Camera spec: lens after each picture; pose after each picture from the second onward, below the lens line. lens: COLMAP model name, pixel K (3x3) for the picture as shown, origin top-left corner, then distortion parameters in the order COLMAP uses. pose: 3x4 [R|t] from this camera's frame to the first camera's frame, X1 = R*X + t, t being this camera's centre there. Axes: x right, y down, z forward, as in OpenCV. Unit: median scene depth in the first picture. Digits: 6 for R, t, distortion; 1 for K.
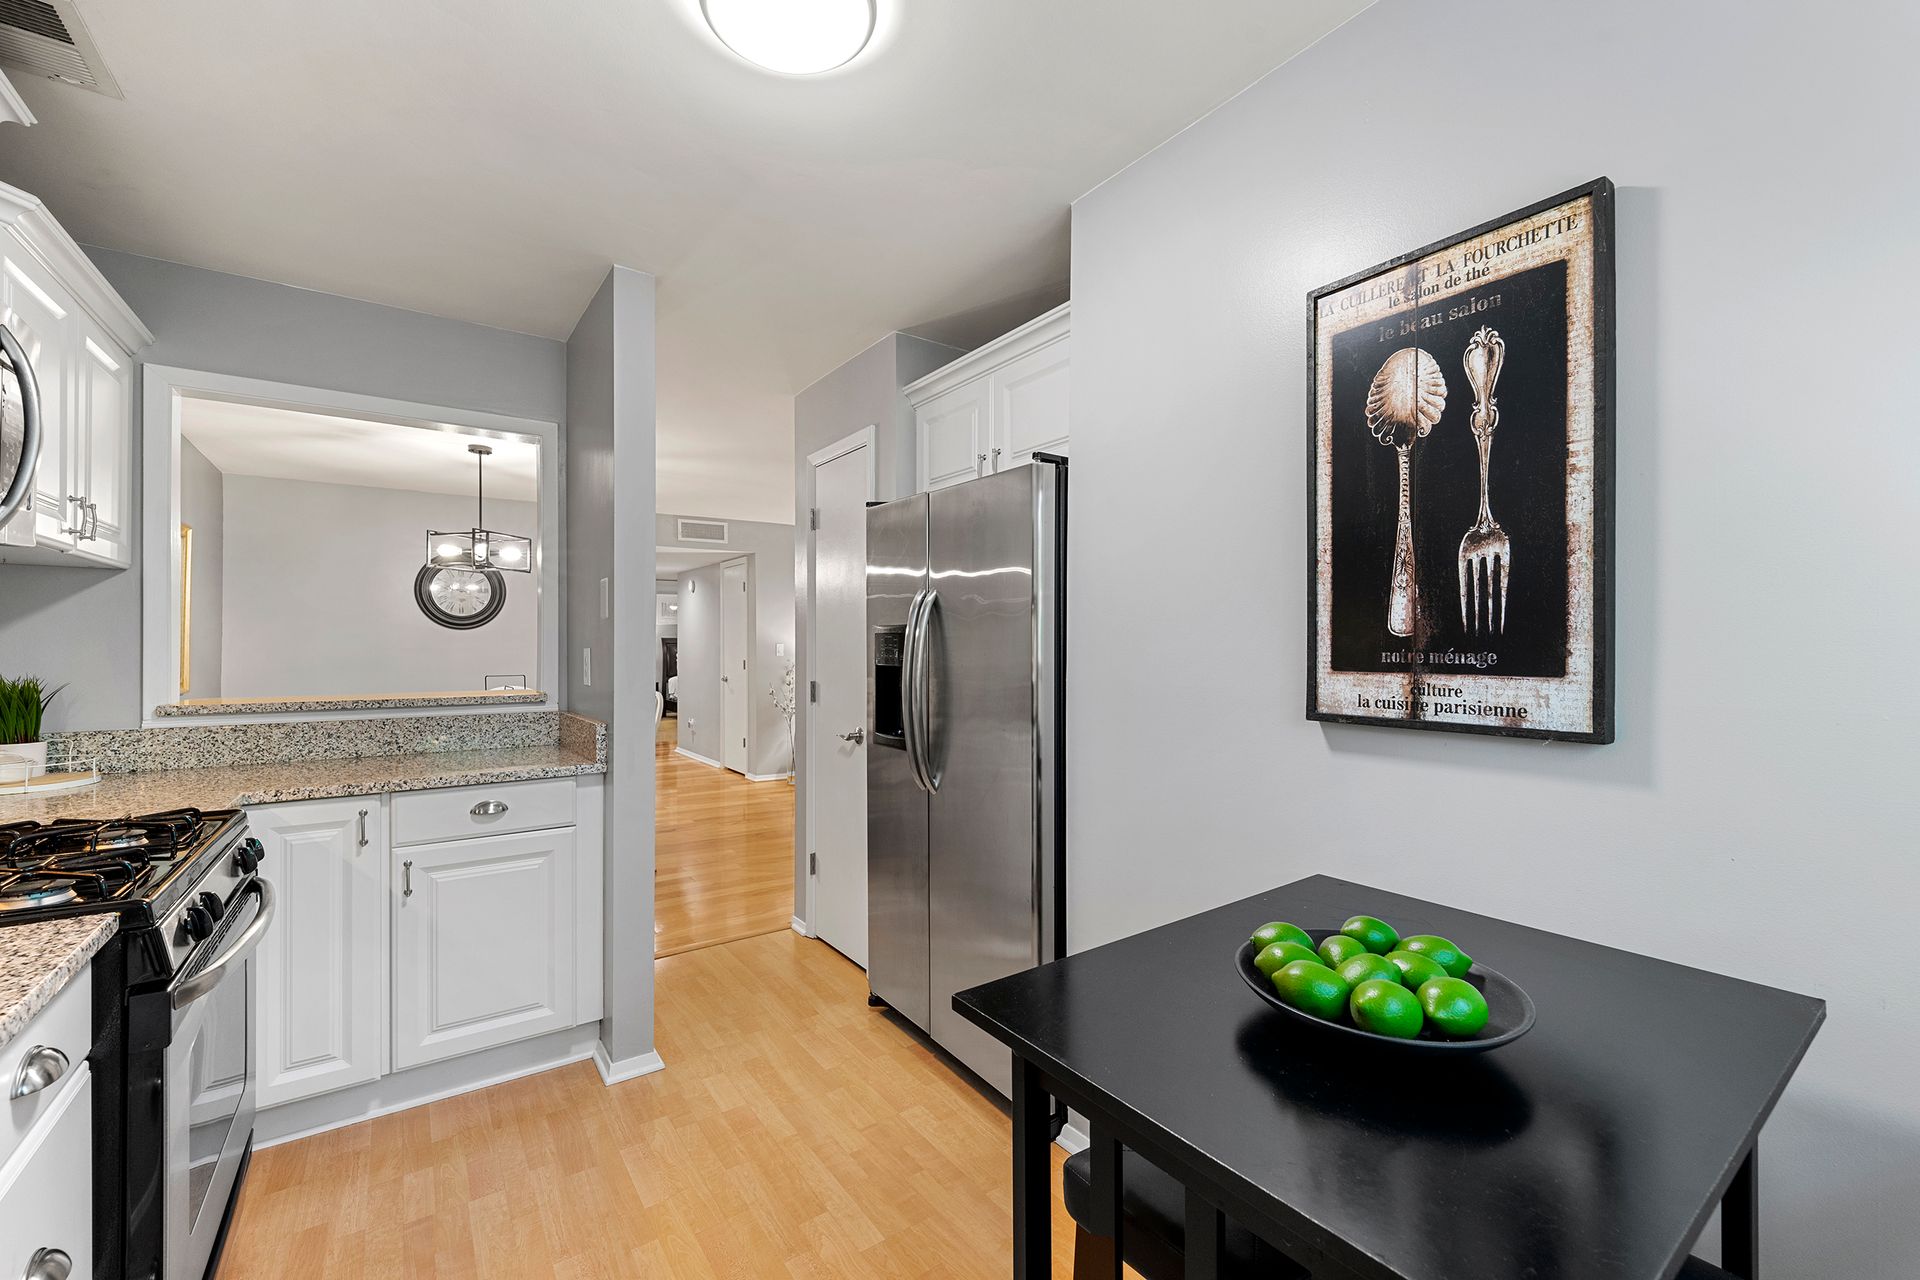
lens RADIAL K [[778.3, 0, 955.8], [0, 778.3, 642.3], [0, 0, 1]] dist [-0.001302, -0.000107]
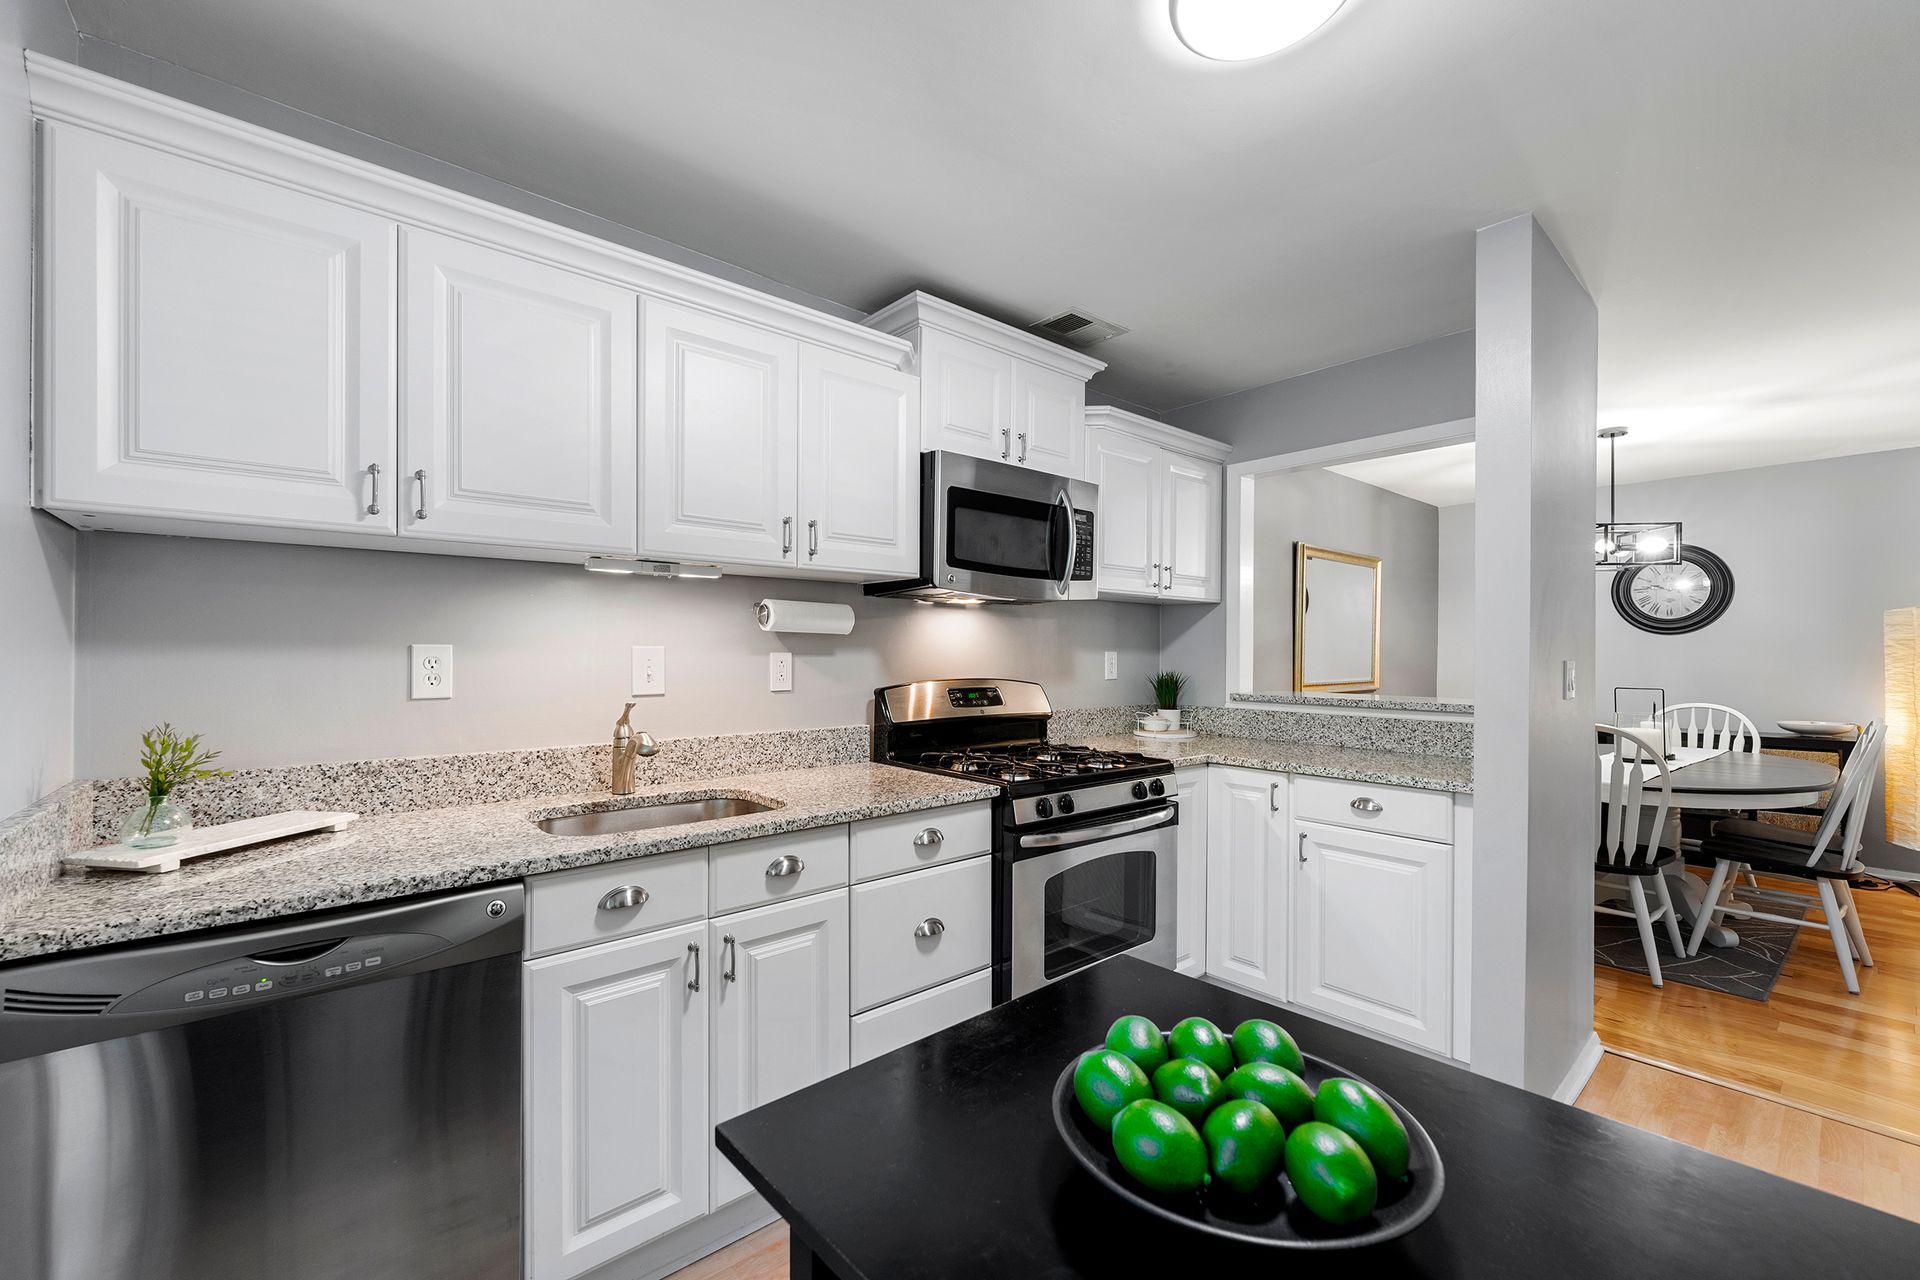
lens RADIAL K [[778.3, 0, 947.0], [0, 778.3, 651.5], [0, 0, 1]] dist [-0.001302, -0.000107]
pose [[0.079162, 0.001728, -0.996860, 0.422666], [0.002165, 0.999996, 0.001906, -0.002230], [0.996859, -0.002309, 0.079158, 0.335724]]
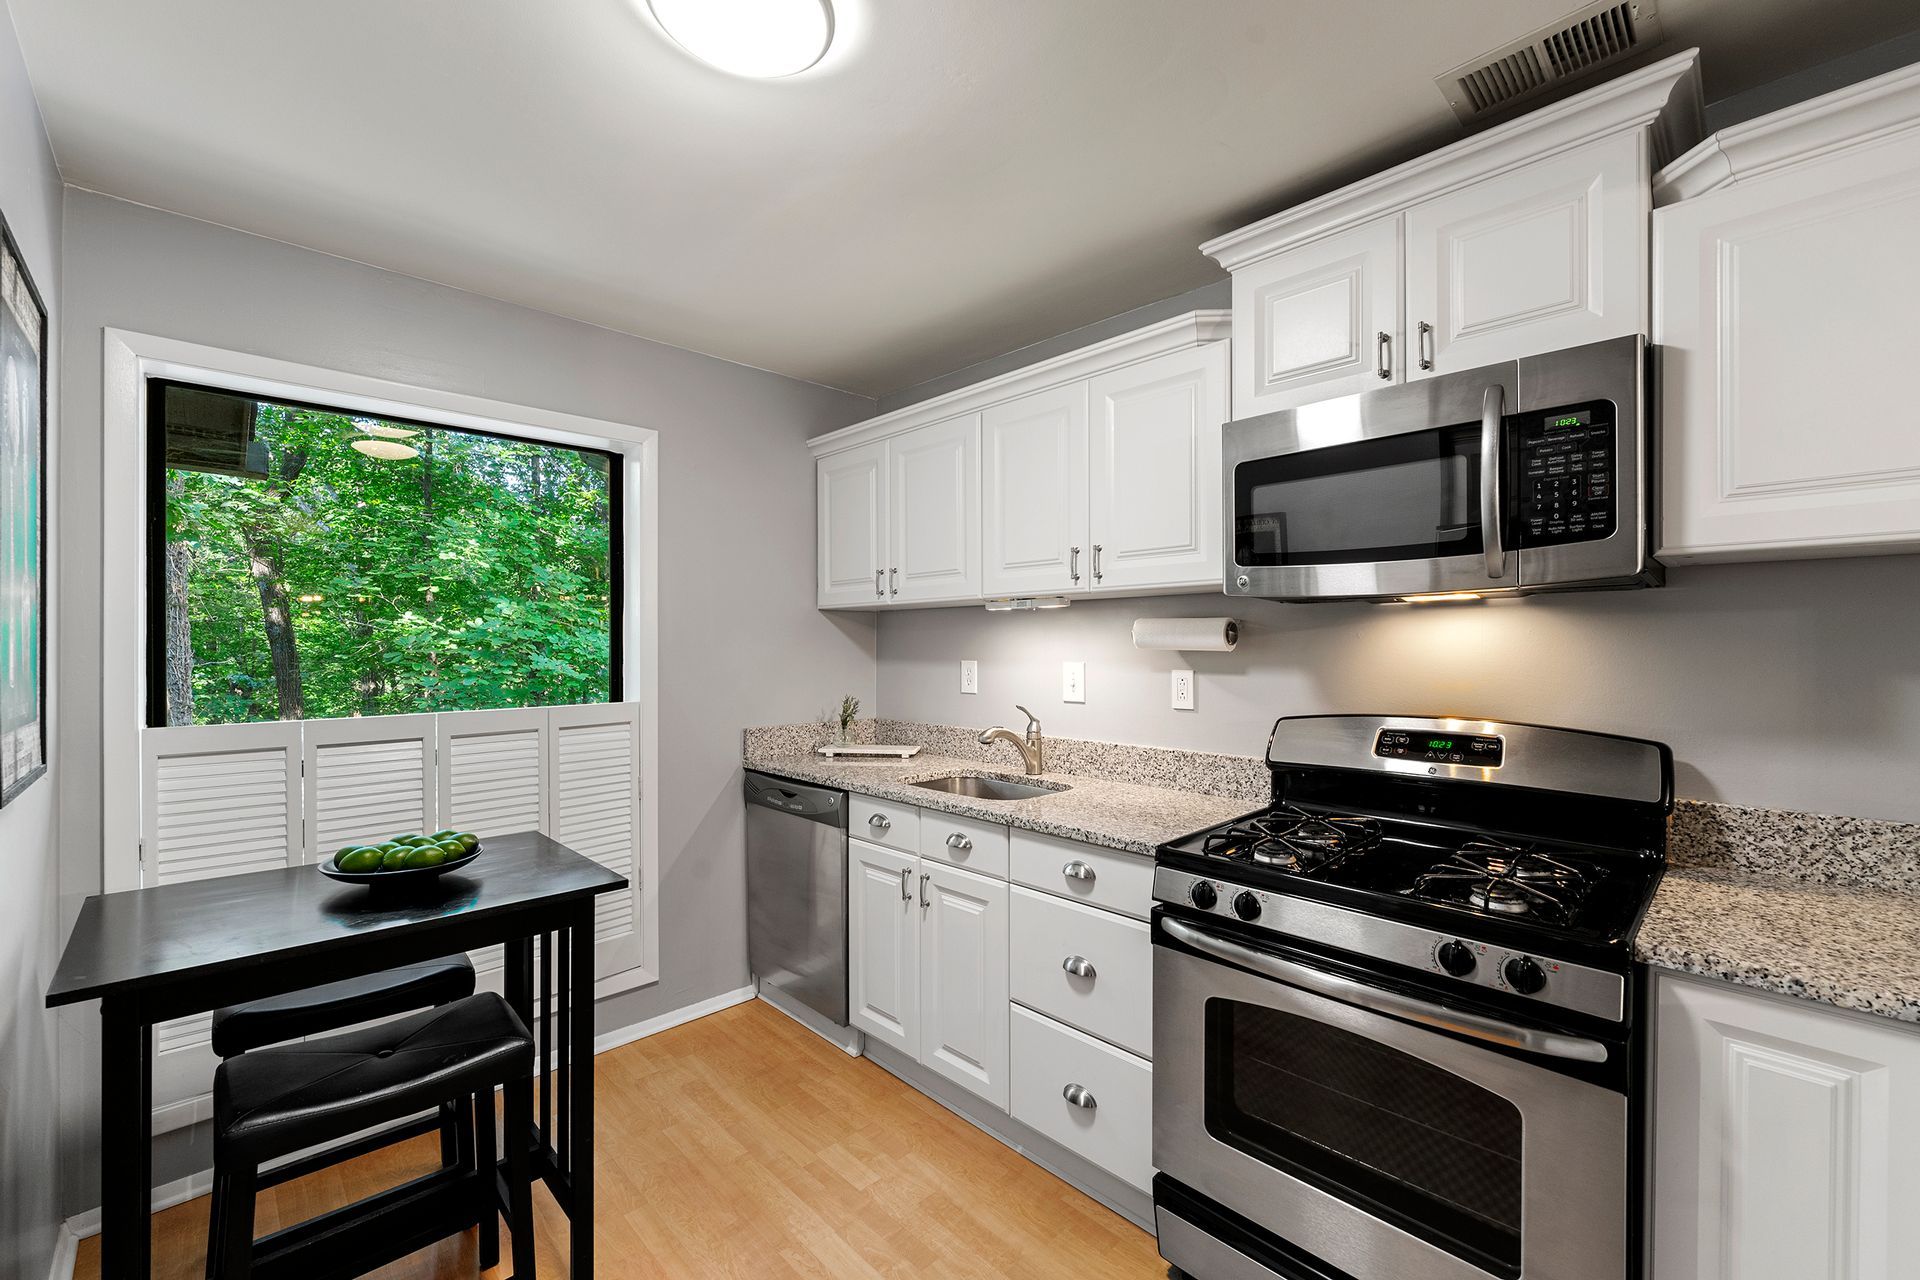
lens RADIAL K [[778.3, 0, 951.8], [0, 778.3, 650.9], [0, 0, 1]] dist [-0.001302, -0.000107]
pose [[-0.989051, 0.002491, -0.147554, -0.195392], [0.002362, 0.999997, 0.001050, -0.027299], [0.147556, 0.000690, -0.989053, 1.185342]]
